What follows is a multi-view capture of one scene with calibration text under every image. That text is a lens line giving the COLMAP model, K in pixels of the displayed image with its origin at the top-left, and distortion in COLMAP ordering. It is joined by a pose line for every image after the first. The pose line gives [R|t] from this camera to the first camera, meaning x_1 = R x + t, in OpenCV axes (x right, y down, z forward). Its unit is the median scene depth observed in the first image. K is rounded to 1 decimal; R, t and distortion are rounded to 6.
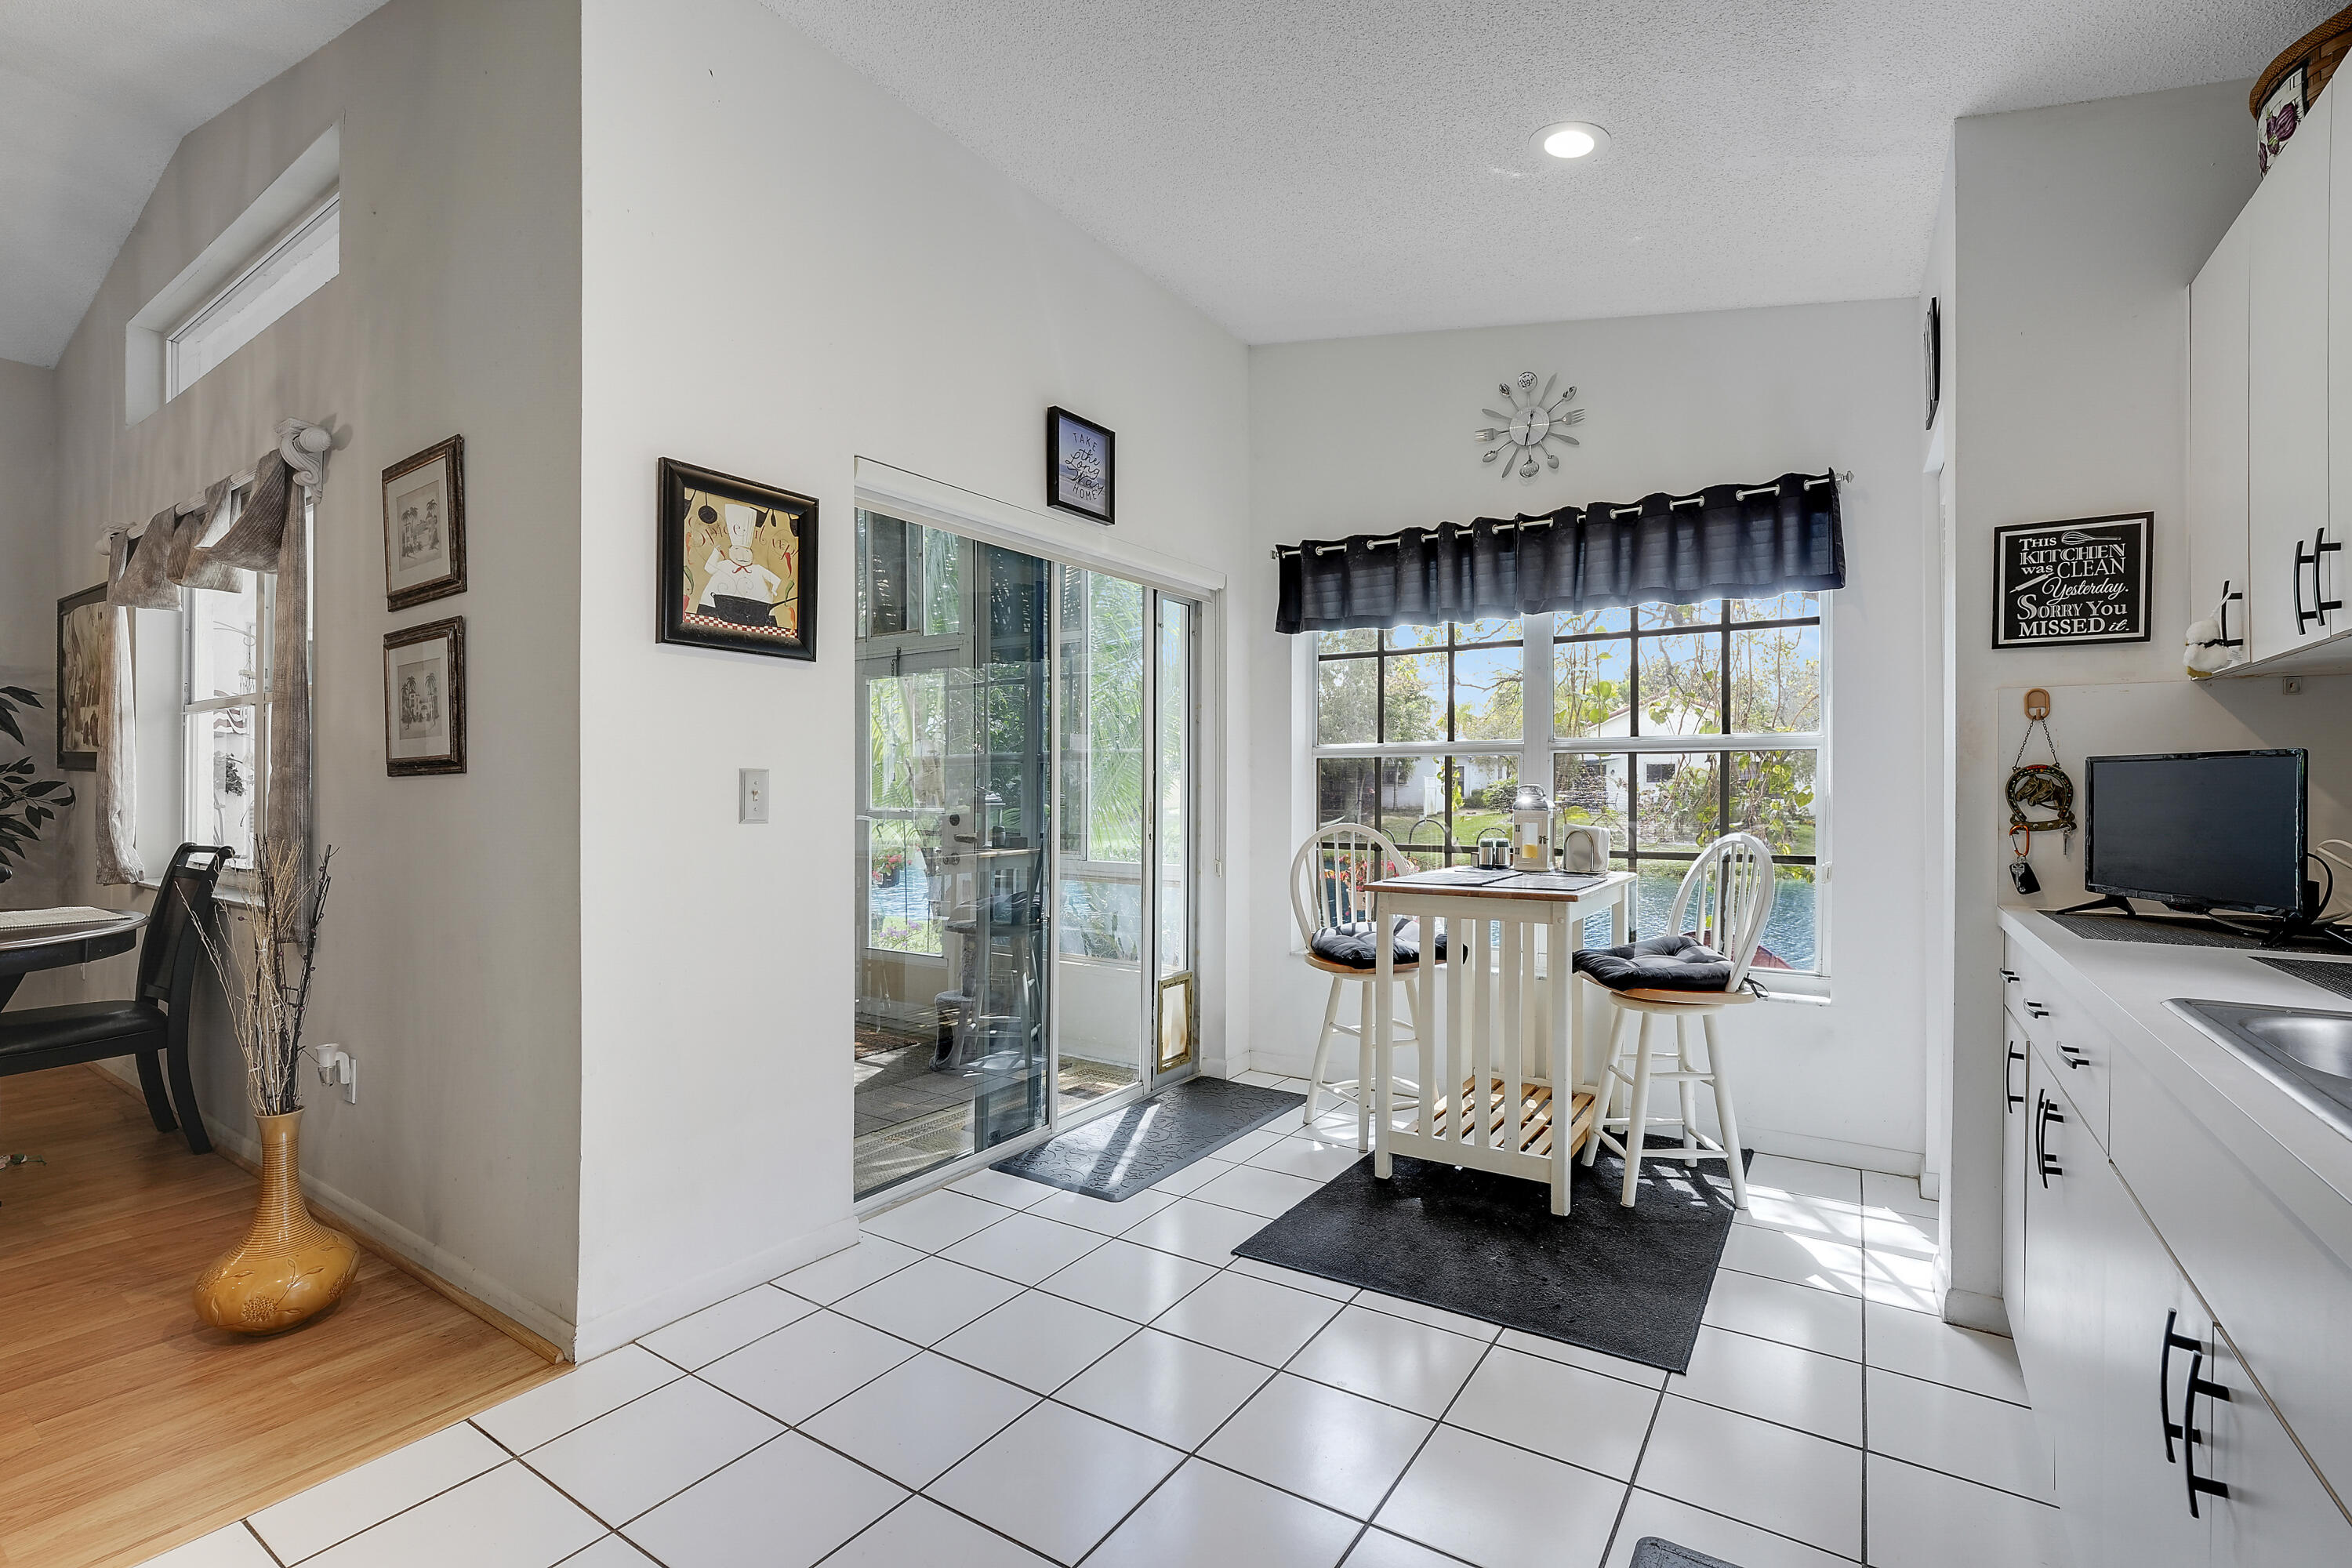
lens RADIAL K [[1046.2, 0, 1170.4], [0, 1046.2, 803.6], [0, 0, 1]] dist [-0.035225, 0.000951]
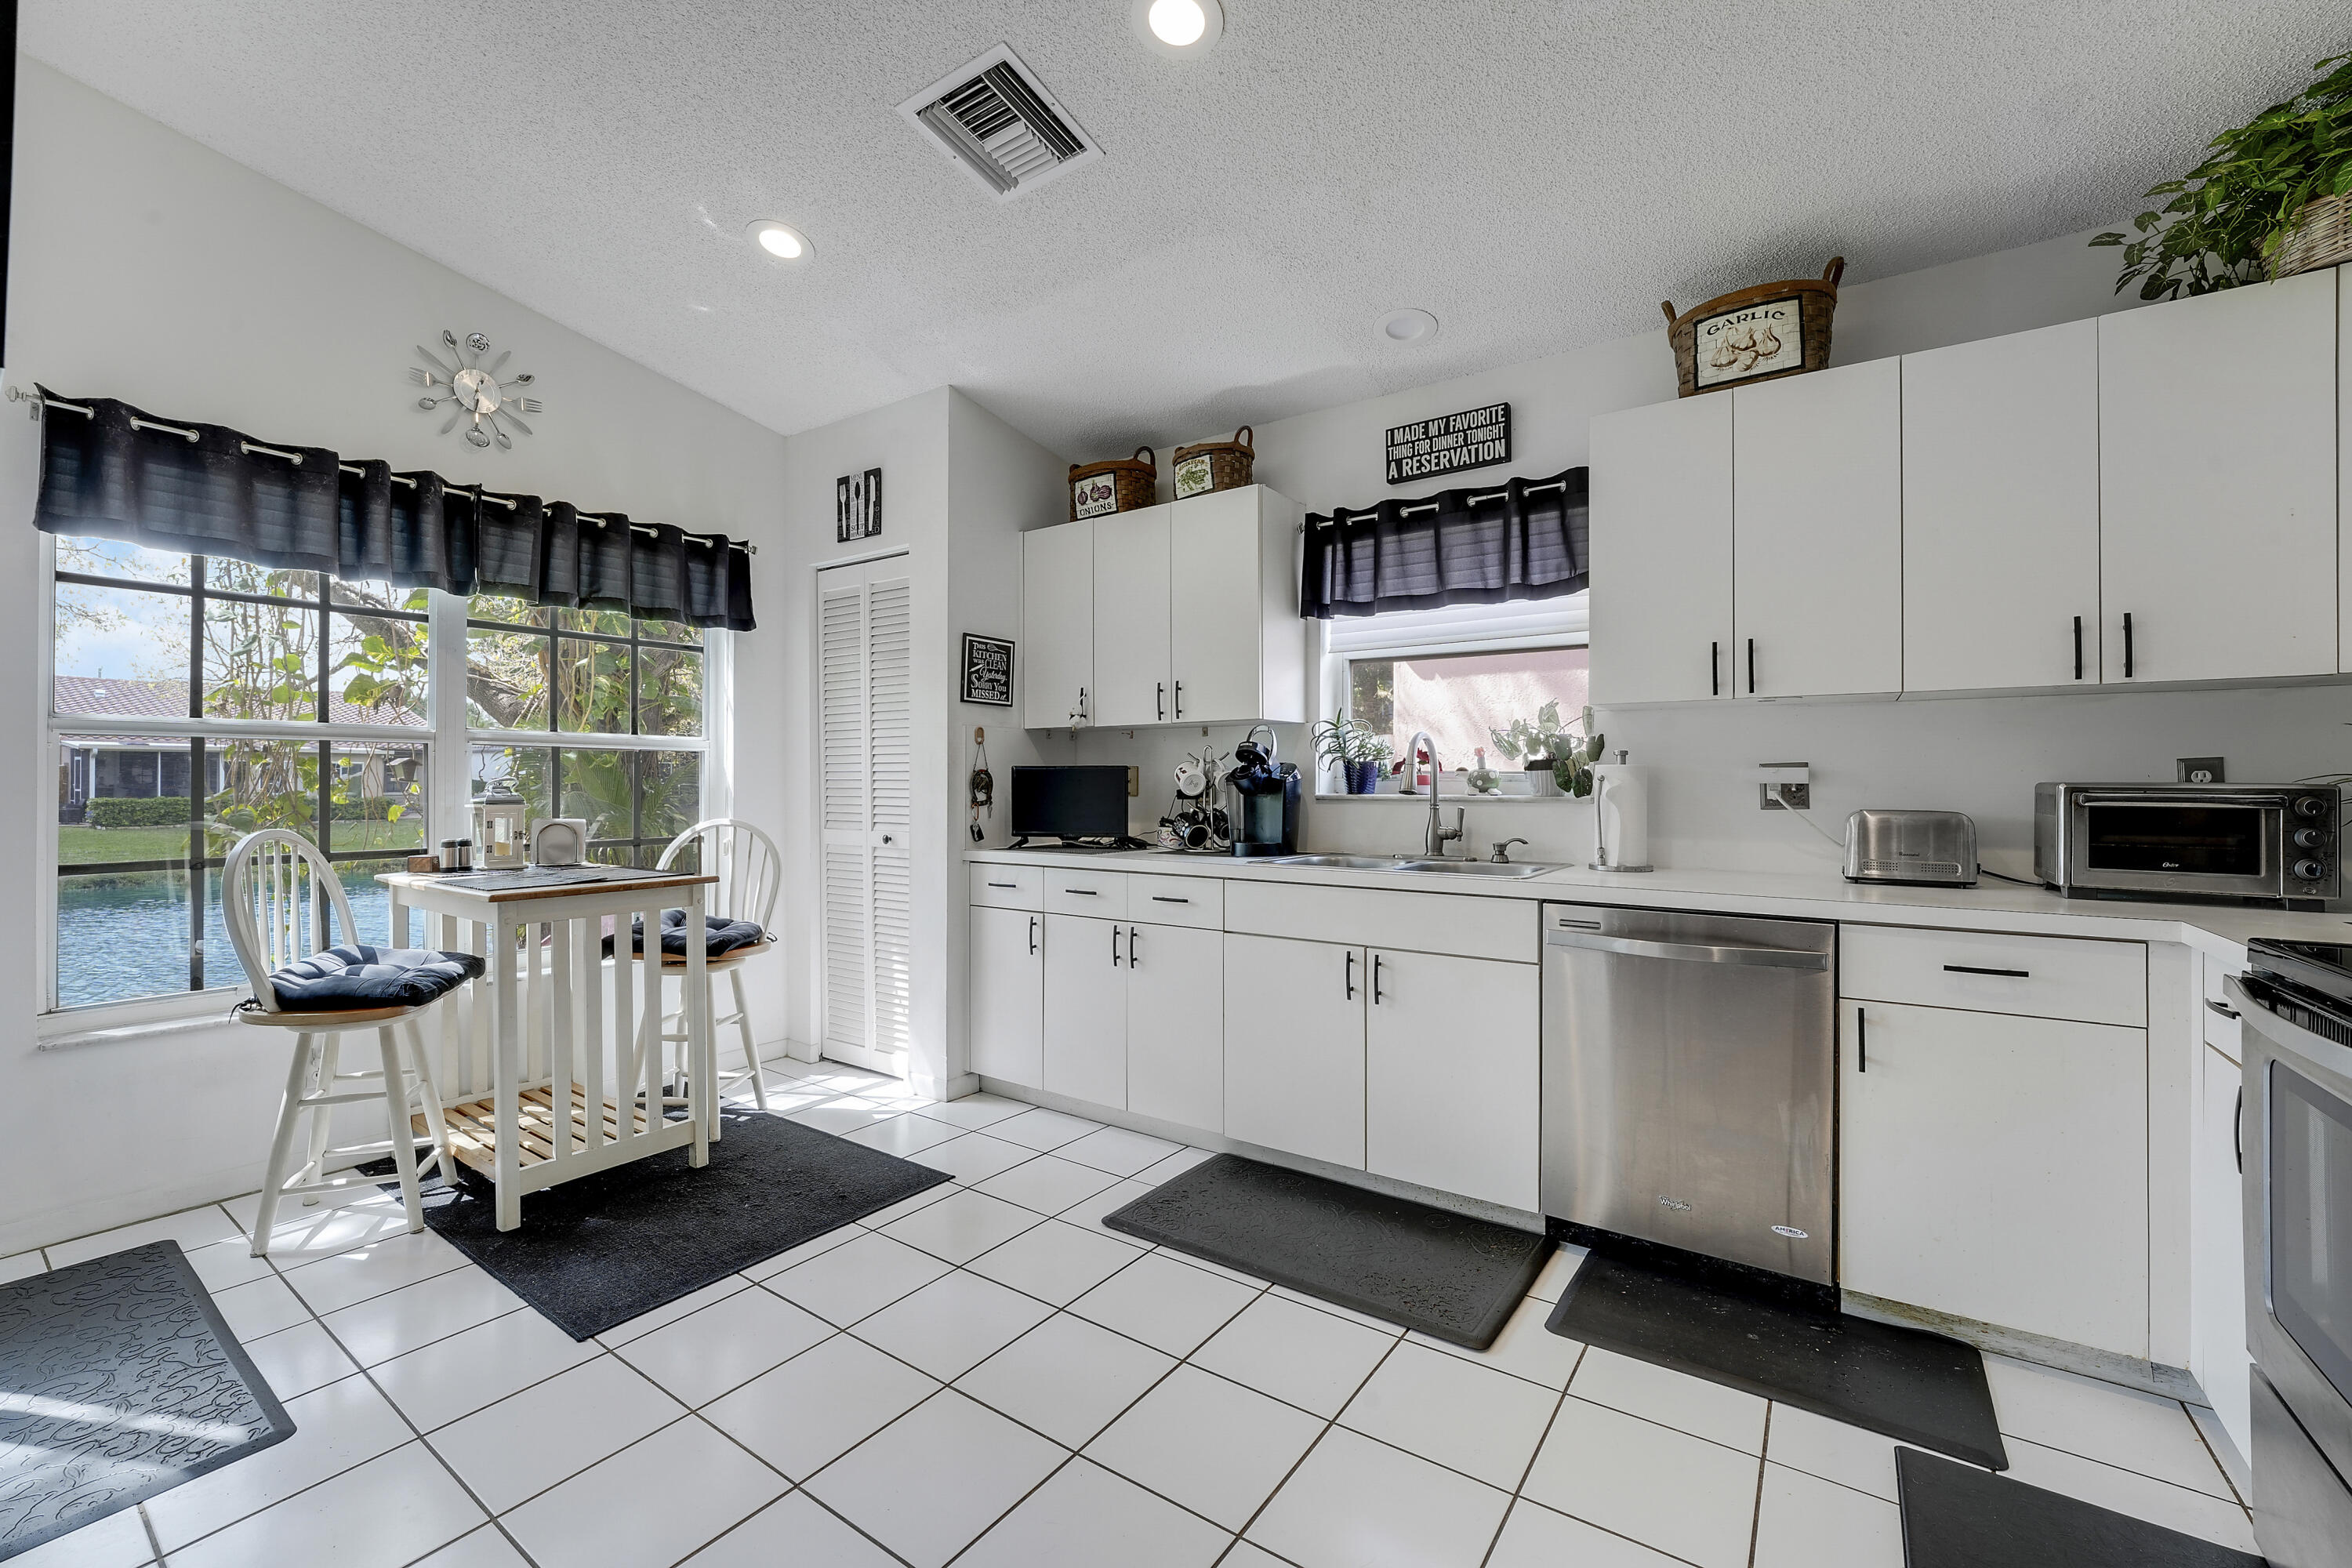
lens RADIAL K [[965.6, 0, 1176.0], [0, 965.6, 784.0], [0, 0, 1]] dist [-0.010875, -0.000759]
pose [[0.020158, -0.000998, 0.999796, -0.493750], [0.012362, 0.999923, 0.000749, -0.005146], [-0.999720, 0.012344, 0.020169, 0.358344]]
